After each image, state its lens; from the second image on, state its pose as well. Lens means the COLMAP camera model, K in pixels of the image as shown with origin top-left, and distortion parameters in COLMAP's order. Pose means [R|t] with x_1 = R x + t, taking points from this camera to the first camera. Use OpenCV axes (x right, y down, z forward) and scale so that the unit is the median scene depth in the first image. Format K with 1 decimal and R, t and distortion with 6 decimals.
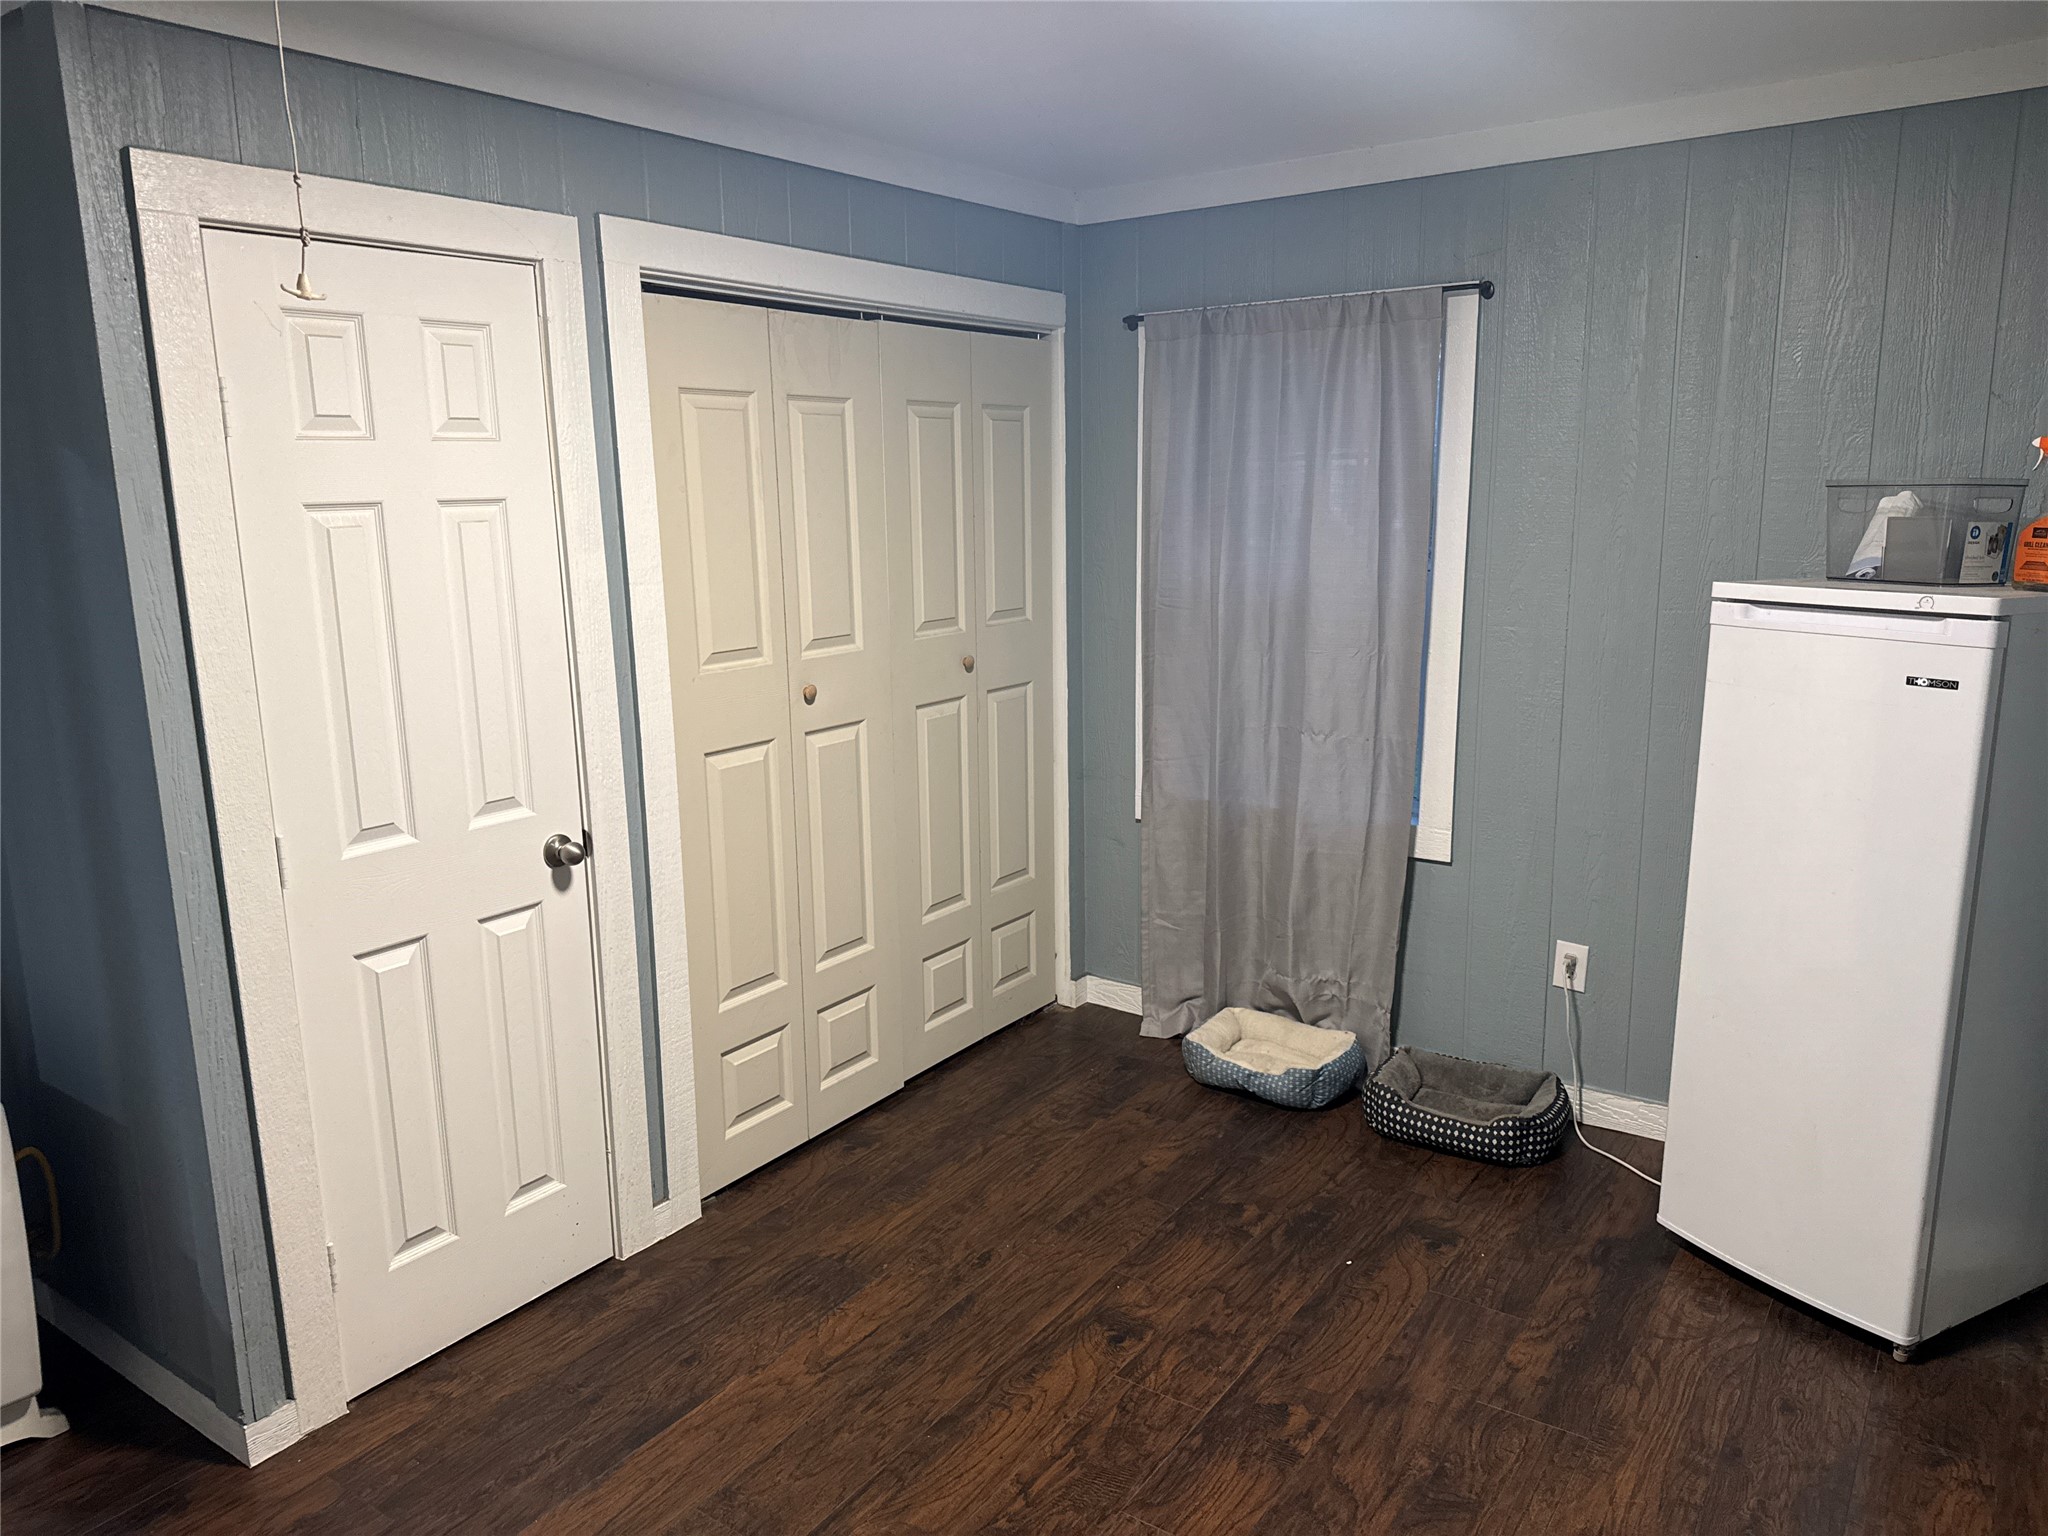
lens RADIAL K [[1408.7, 0, 1036.7], [0, 1408.7, 766.0], [0, 0, 1]] dist [-0.013036, -0.022648]
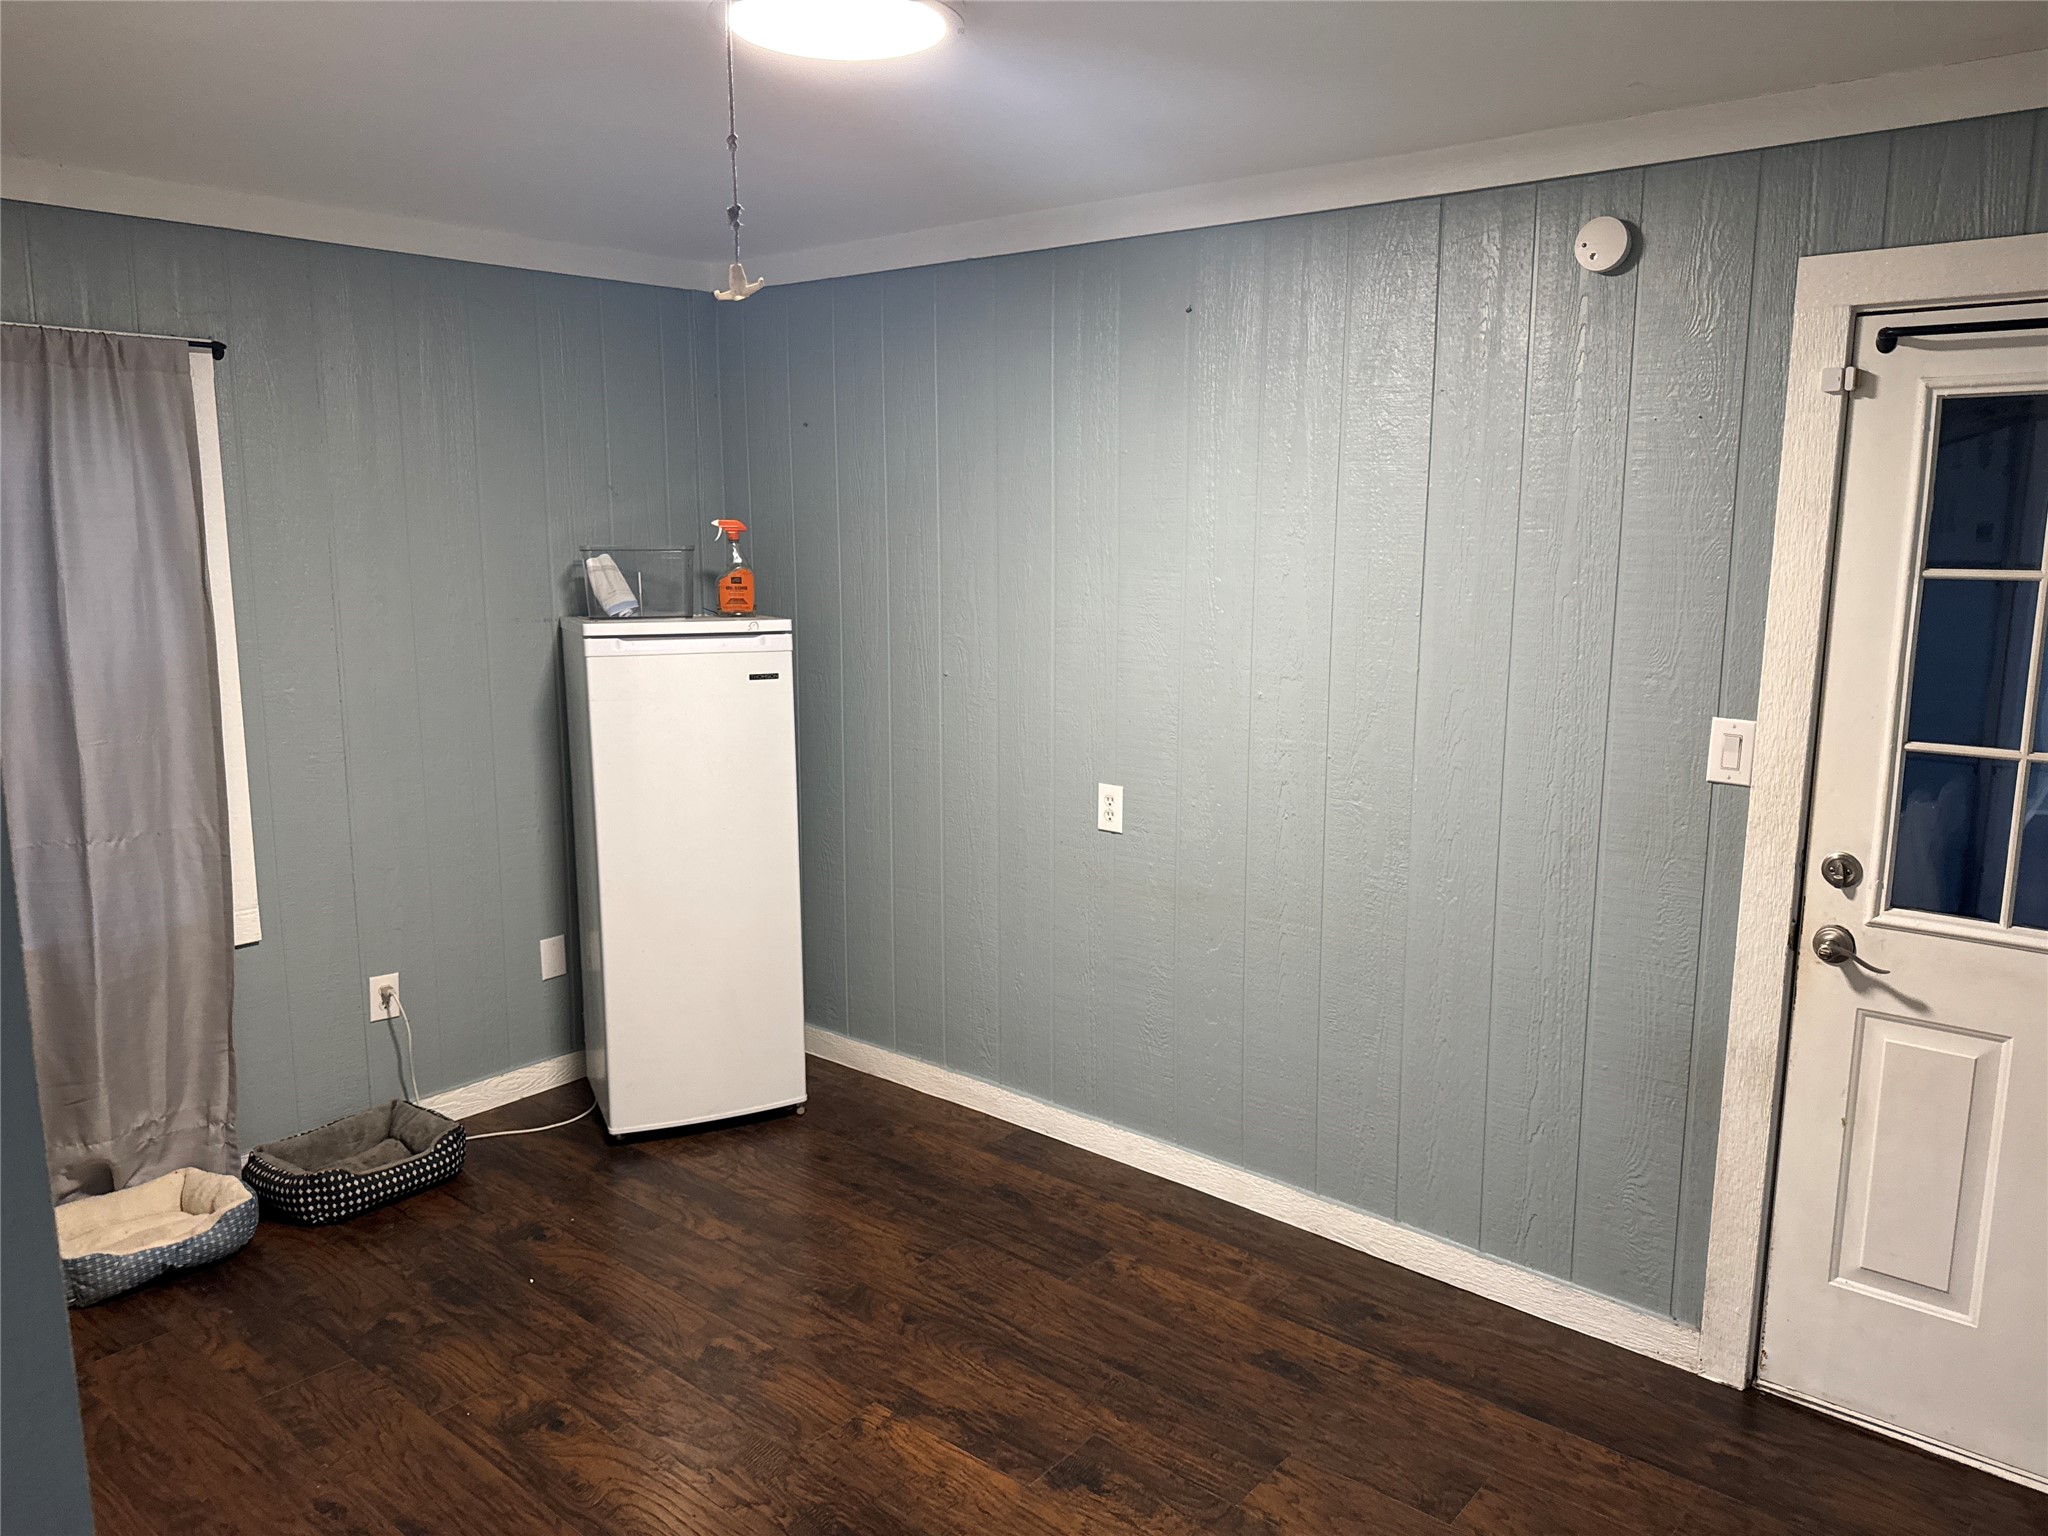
lens RADIAL K [[1408.7, 0, 1035.2], [0, 1408.7, 766.5], [0, 0, 1]] dist [-0.013036, -0.022648]
pose [[0.071693, -0.146378, 0.986627, -0.702713], [0.187829, 0.973457, 0.130775, -0.085599], [-0.979582, 0.175942, 0.097285, 0.439845]]
